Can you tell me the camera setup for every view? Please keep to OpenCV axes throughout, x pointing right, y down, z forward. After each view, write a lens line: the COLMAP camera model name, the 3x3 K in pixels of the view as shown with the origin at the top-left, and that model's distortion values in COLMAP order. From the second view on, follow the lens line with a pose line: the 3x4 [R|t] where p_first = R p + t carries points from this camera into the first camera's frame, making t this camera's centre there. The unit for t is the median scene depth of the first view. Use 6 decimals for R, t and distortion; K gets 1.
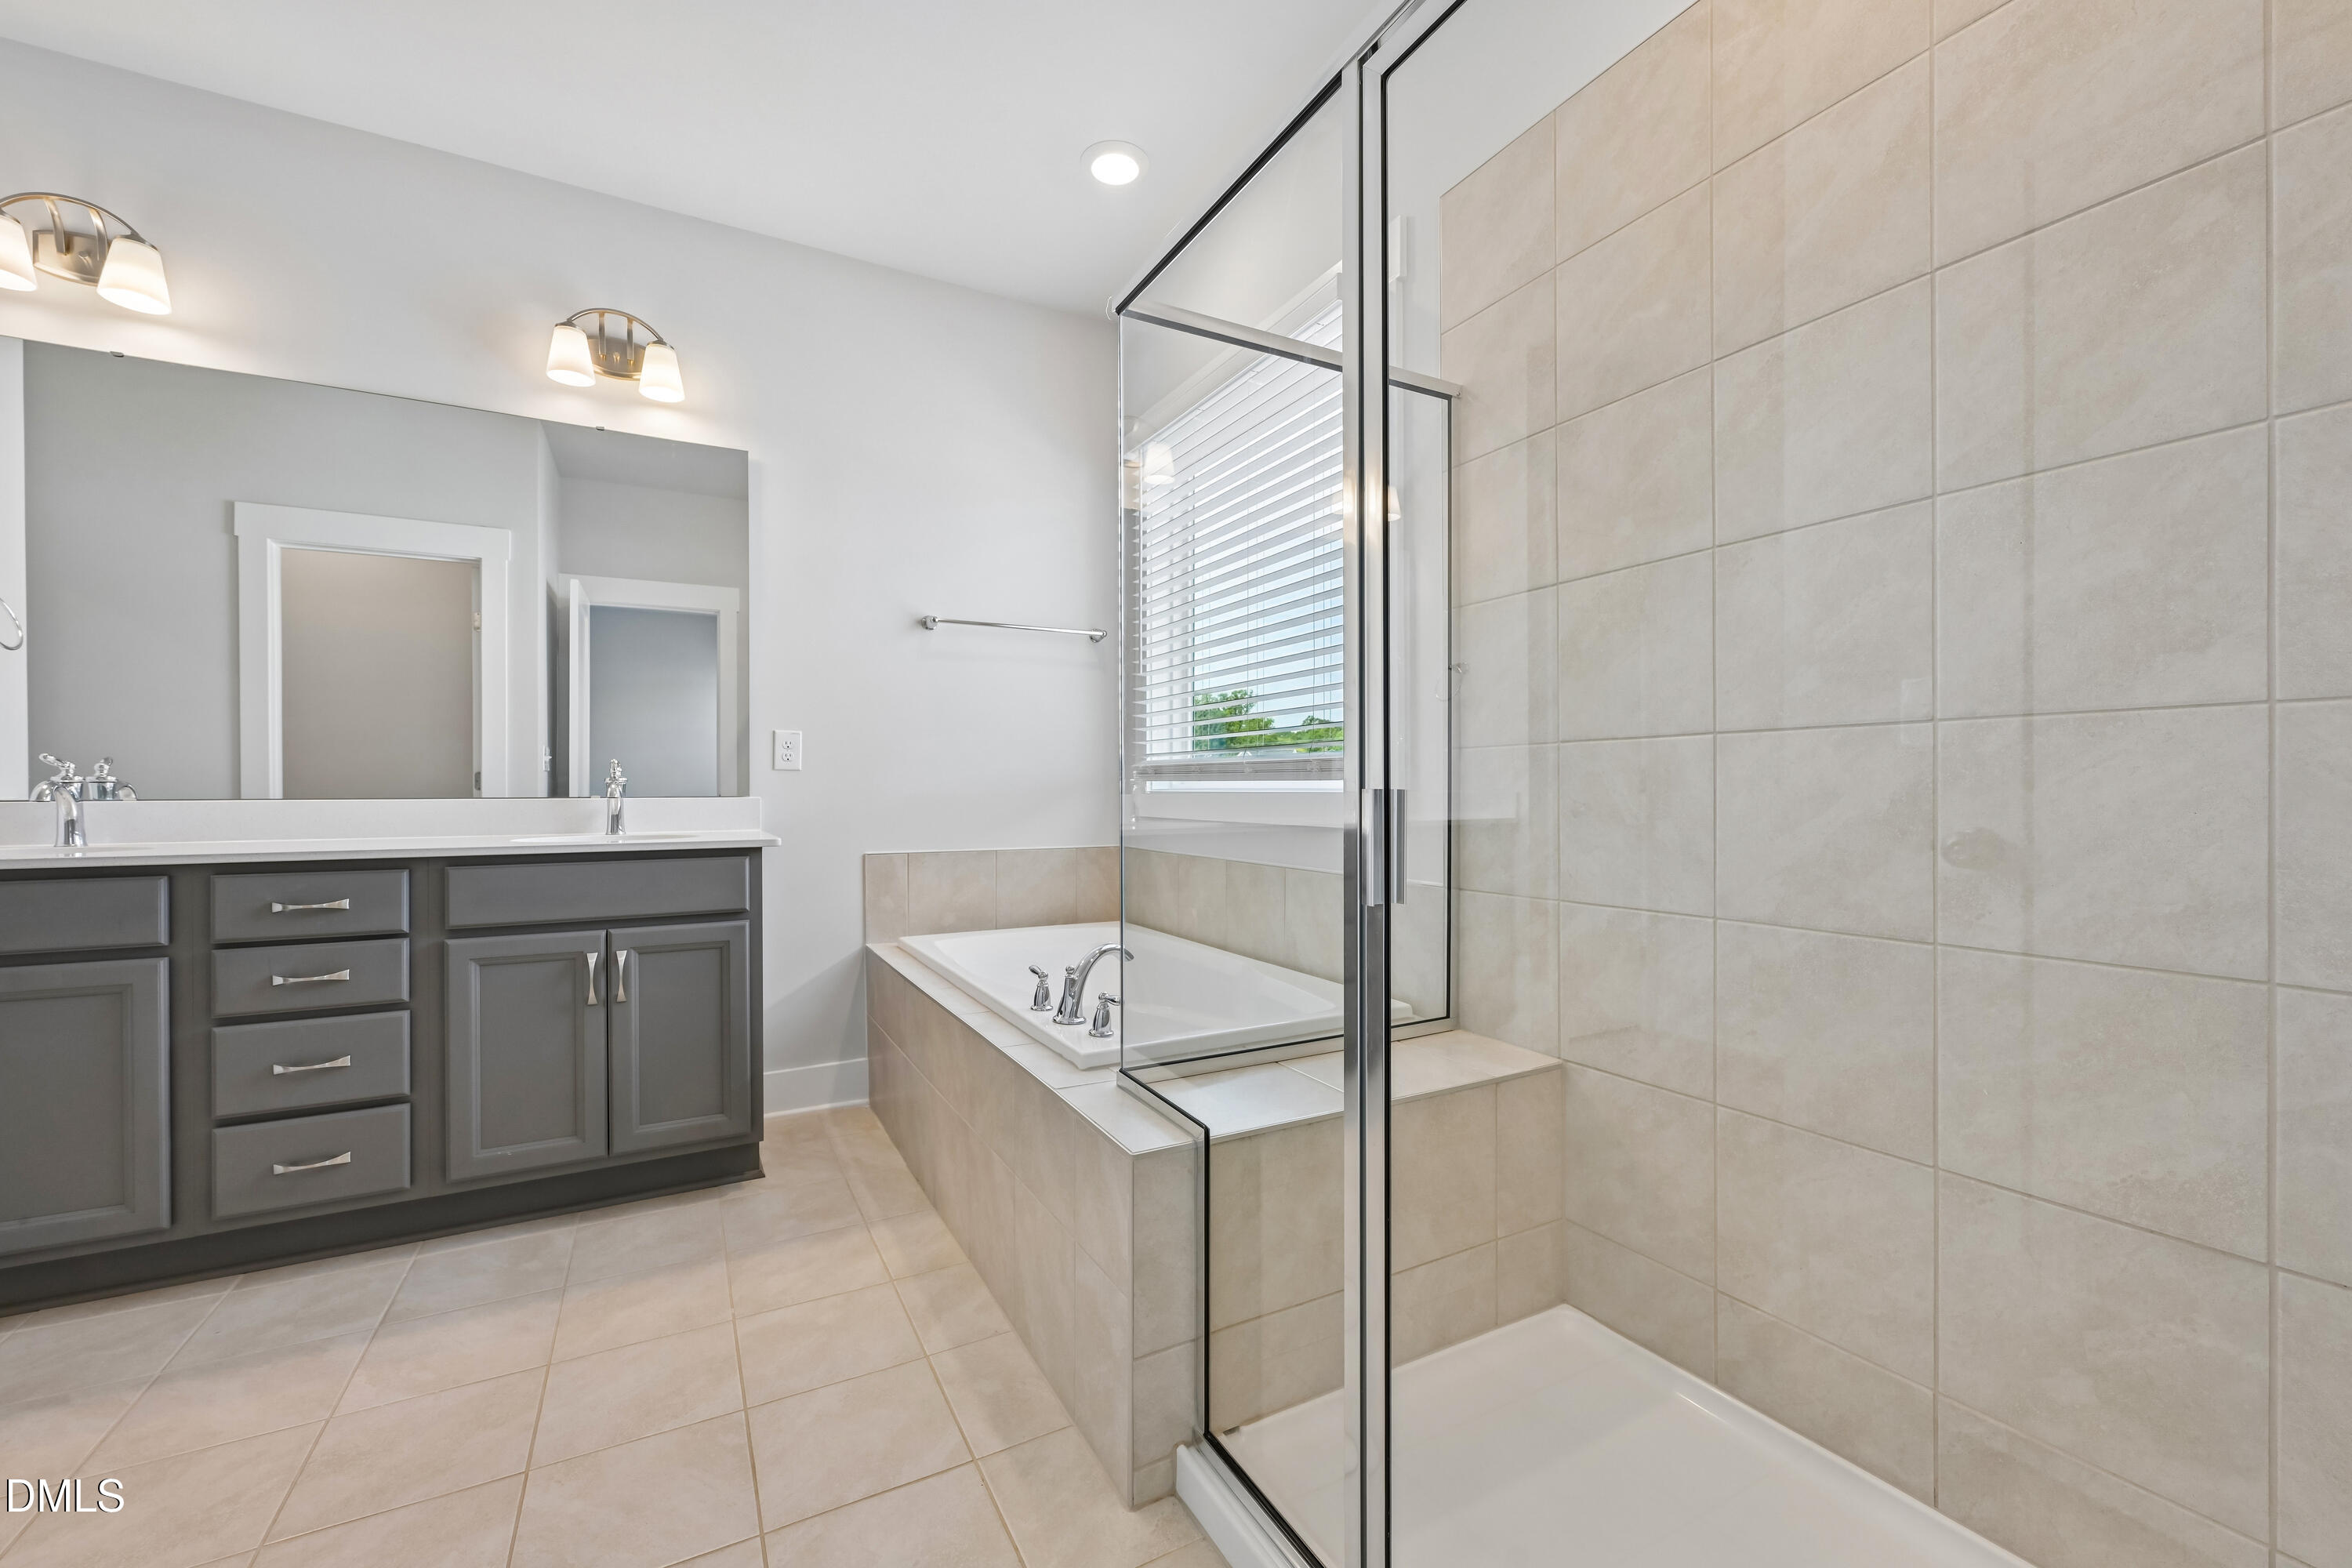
lens RADIAL K [[948.1, 0, 1176.3], [0, 948.1, 788.1], [0, 0, 1]] dist [-0.000343, -0.000095]
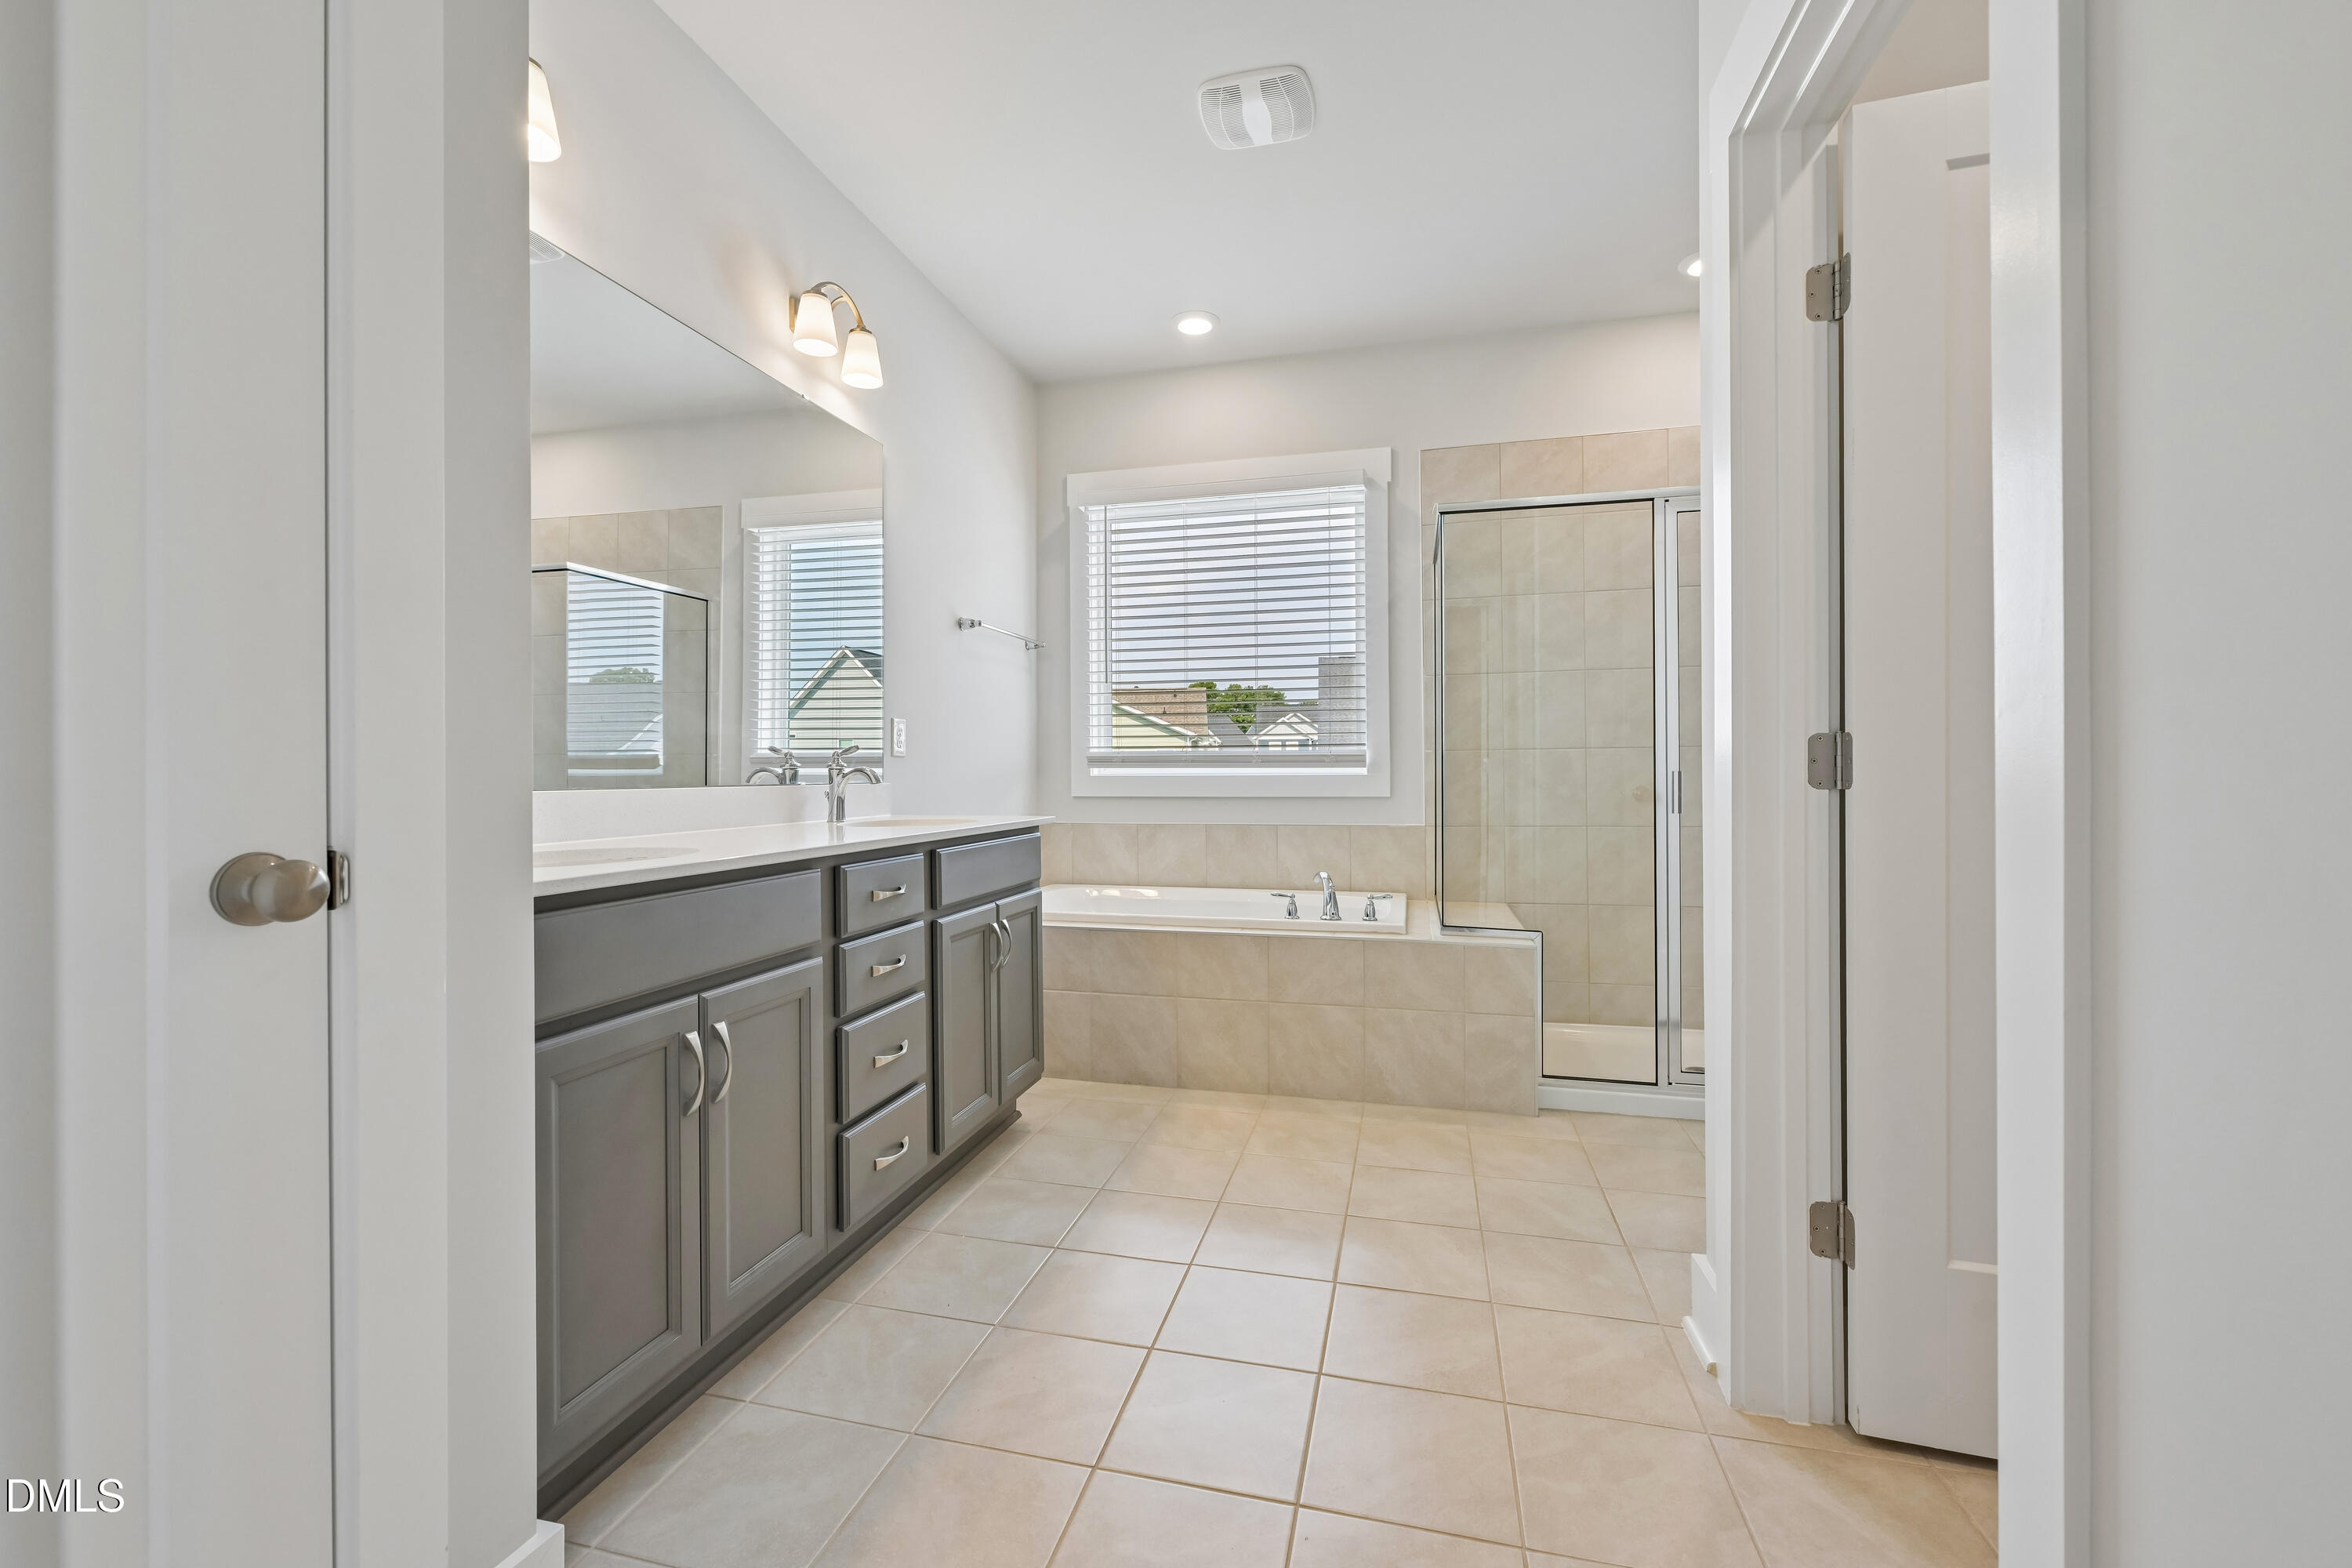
lens RADIAL K [[957.2, 0, 1174.9], [0, 957.2, 762.7], [0, 0, 1]] dist [-0.001182, -0.000149]
pose [[0.677311, 0.006453, 0.735668, -1.230387], [0.003813, 0.999917, -0.012282, 0.002927], [-0.735687, 0.011124, 0.677231, 0.088892]]
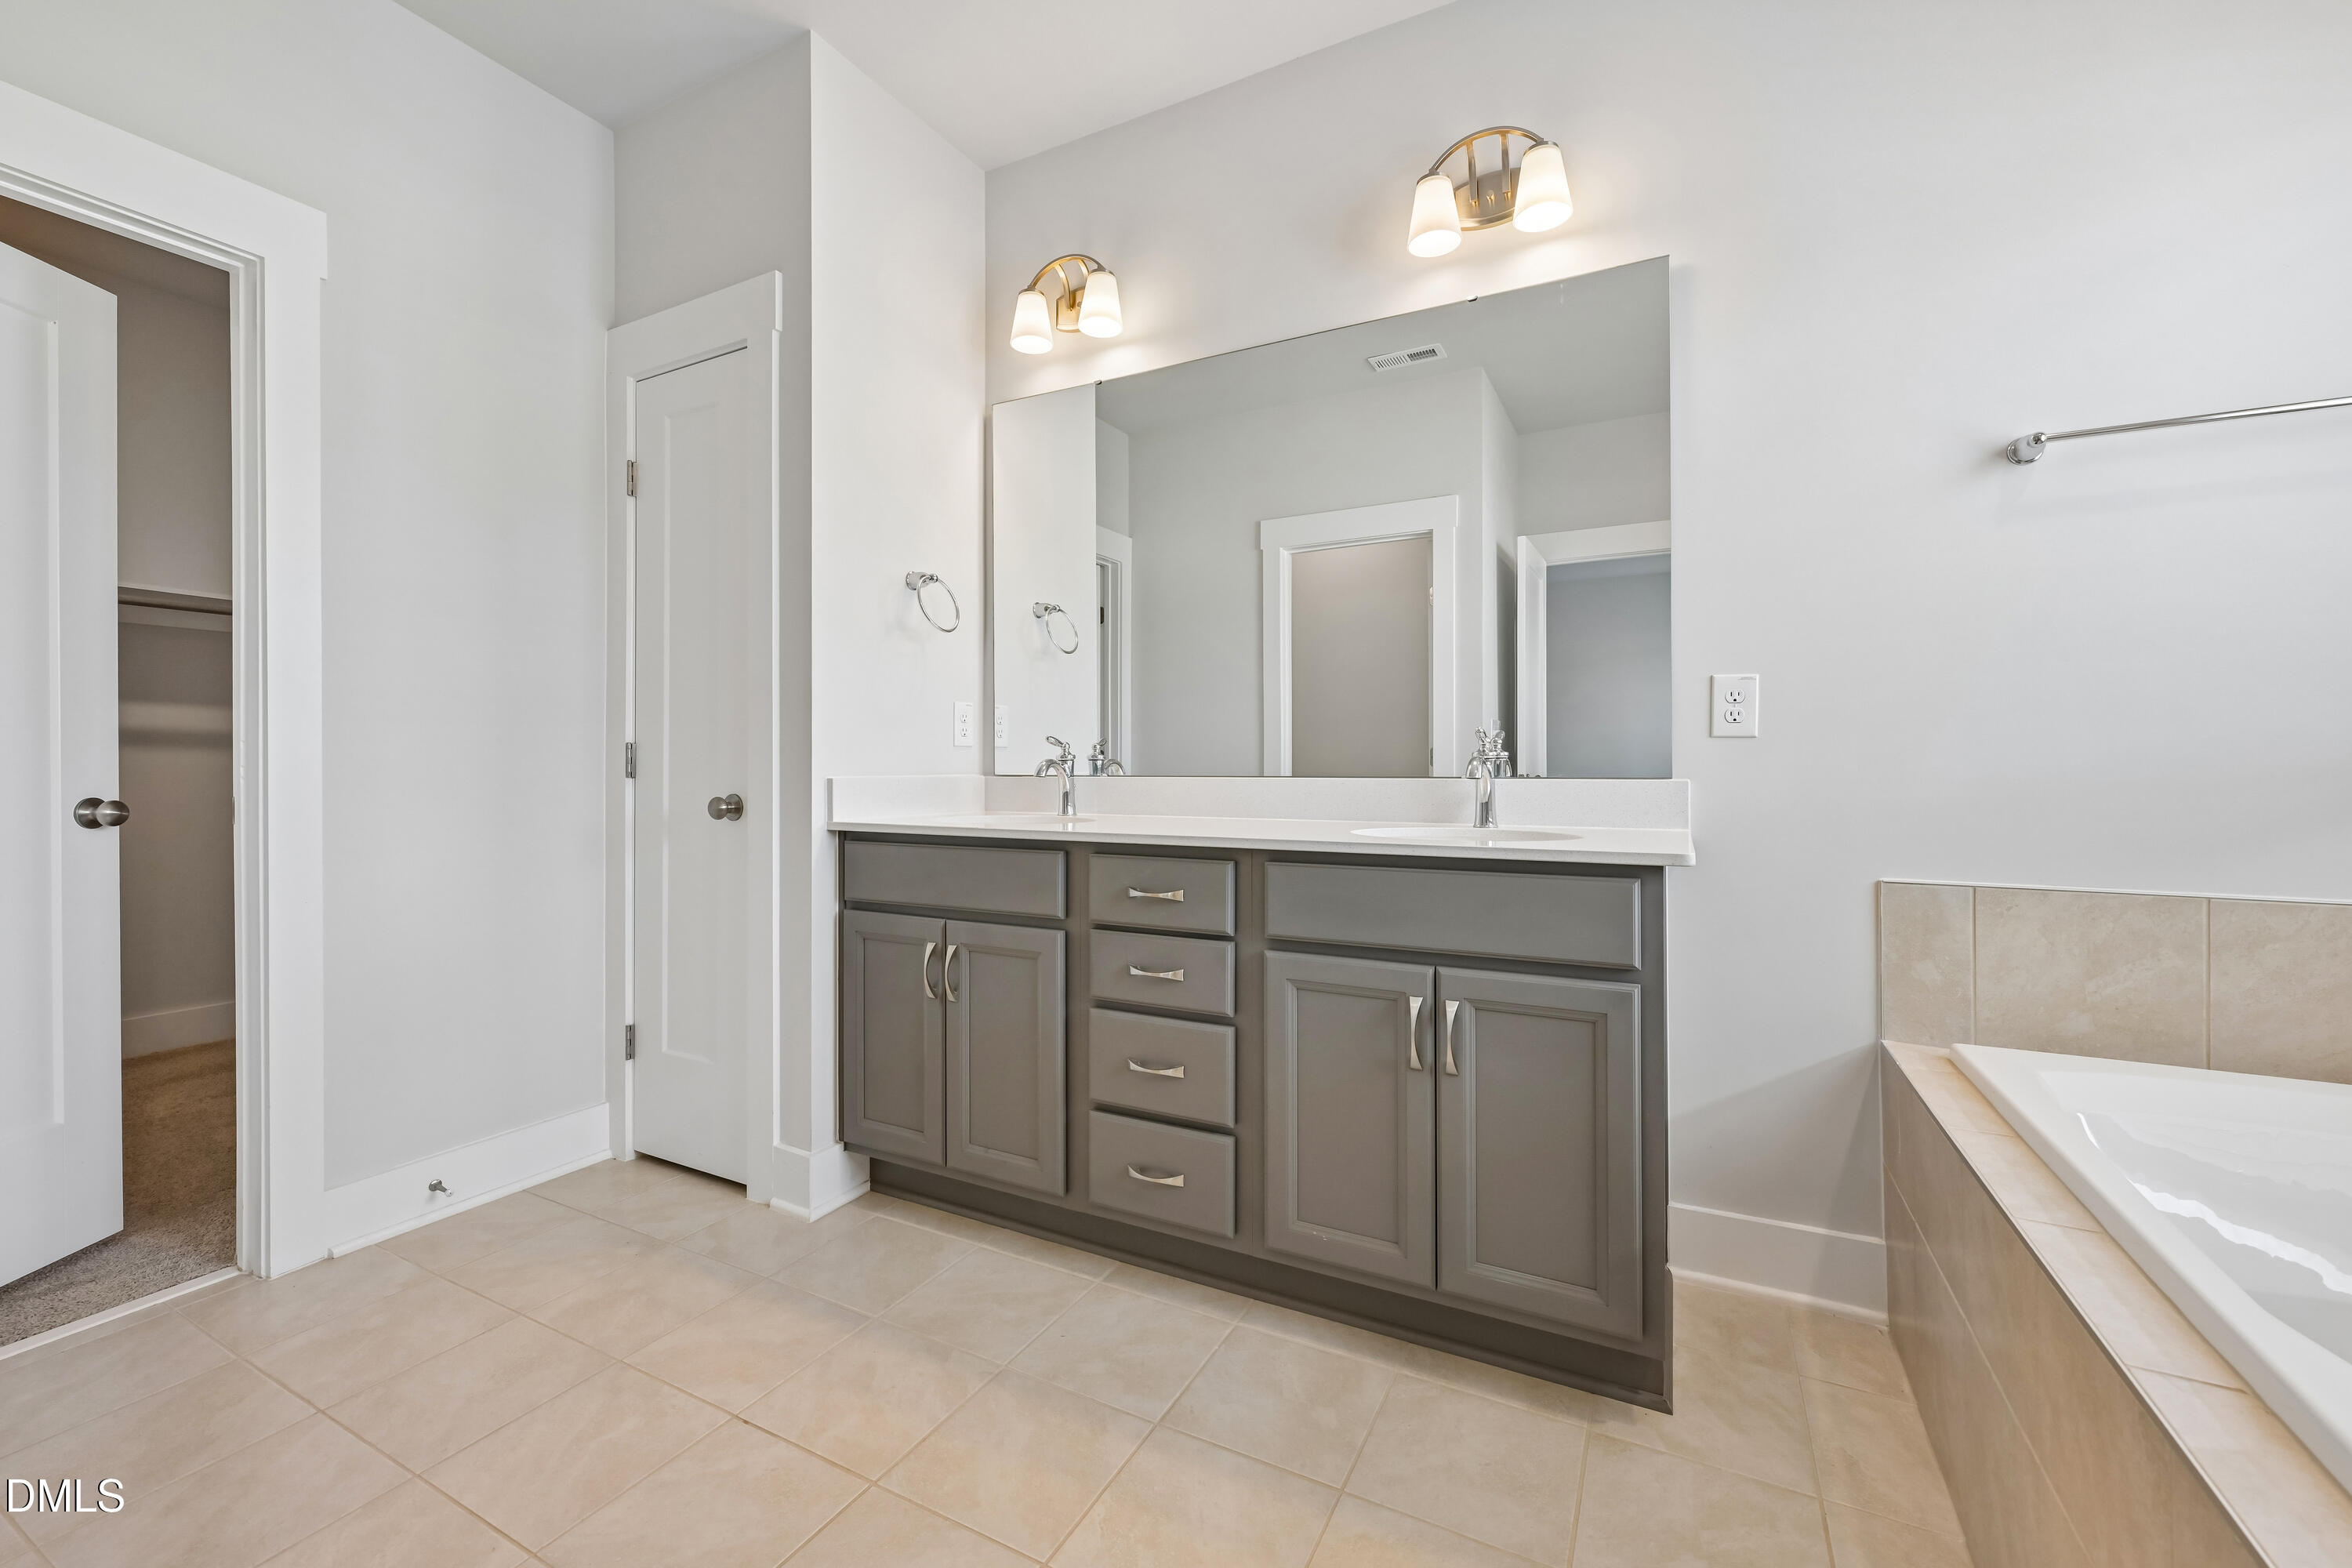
lens RADIAL K [[957.2, 0, 1174.9], [0, 957.2, 762.7], [0, 0, 1]] dist [-0.001182, -0.000149]
pose [[0.556603, -0.000534, -0.830778, -0.112378], [0.000314, 1.000000, -0.000432, -0.002169], [0.830778, -0.000021, 0.556603, 0.426558]]
